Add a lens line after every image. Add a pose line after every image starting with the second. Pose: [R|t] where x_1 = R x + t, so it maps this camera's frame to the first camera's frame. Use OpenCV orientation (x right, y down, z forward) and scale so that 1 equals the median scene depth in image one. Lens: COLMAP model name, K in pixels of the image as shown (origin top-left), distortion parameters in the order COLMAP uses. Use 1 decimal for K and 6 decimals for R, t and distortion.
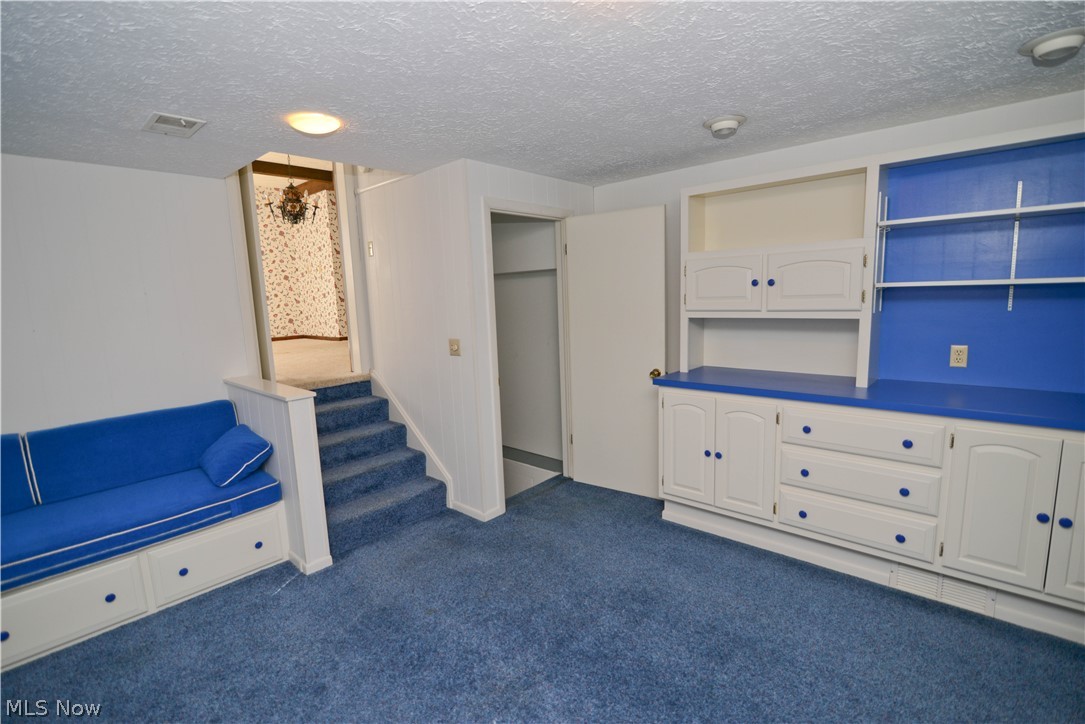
lens RADIAL K [[504.3, 0, 542.0], [0, 504.3, 360.0], [0, 0, 1]] dist [-0.021457, 0.000593]
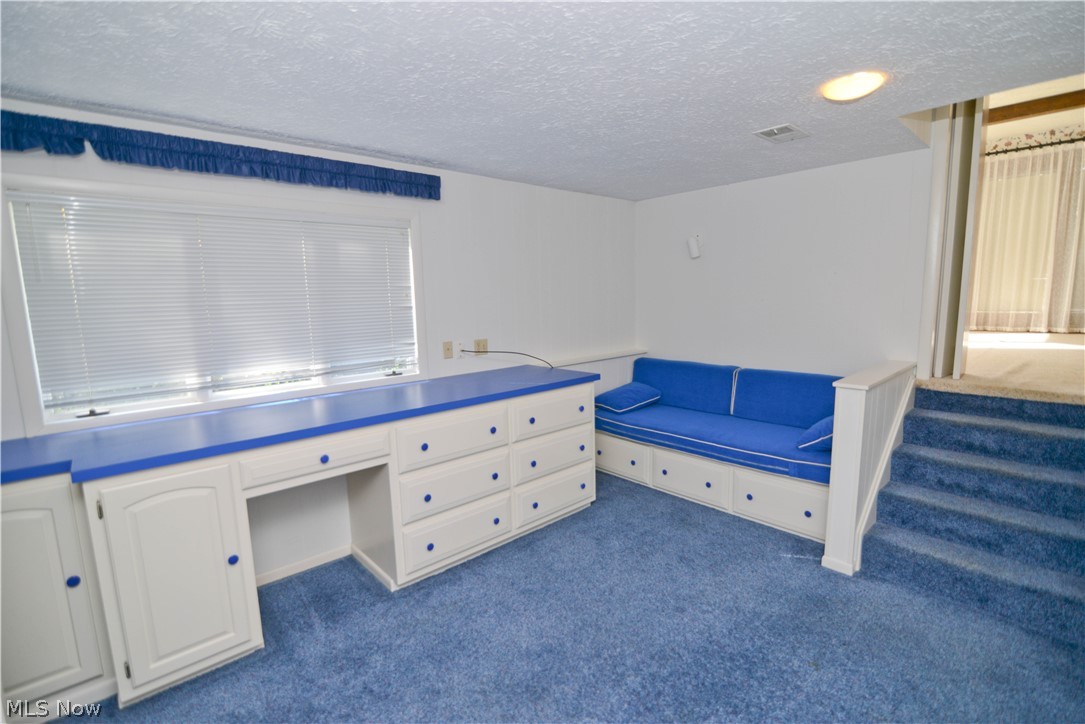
lens RADIAL K [[504.3, 0, 543.2], [0, 504.3, 367.2], [0, 0, 1]] dist [-0.021457, 0.000593]
pose [[-0.118230, 0.182480, -0.976075, 0.510528], [-0.098742, 0.975937, 0.194415, -0.090954], [0.988065, 0.119366, -0.097367, 0.537800]]
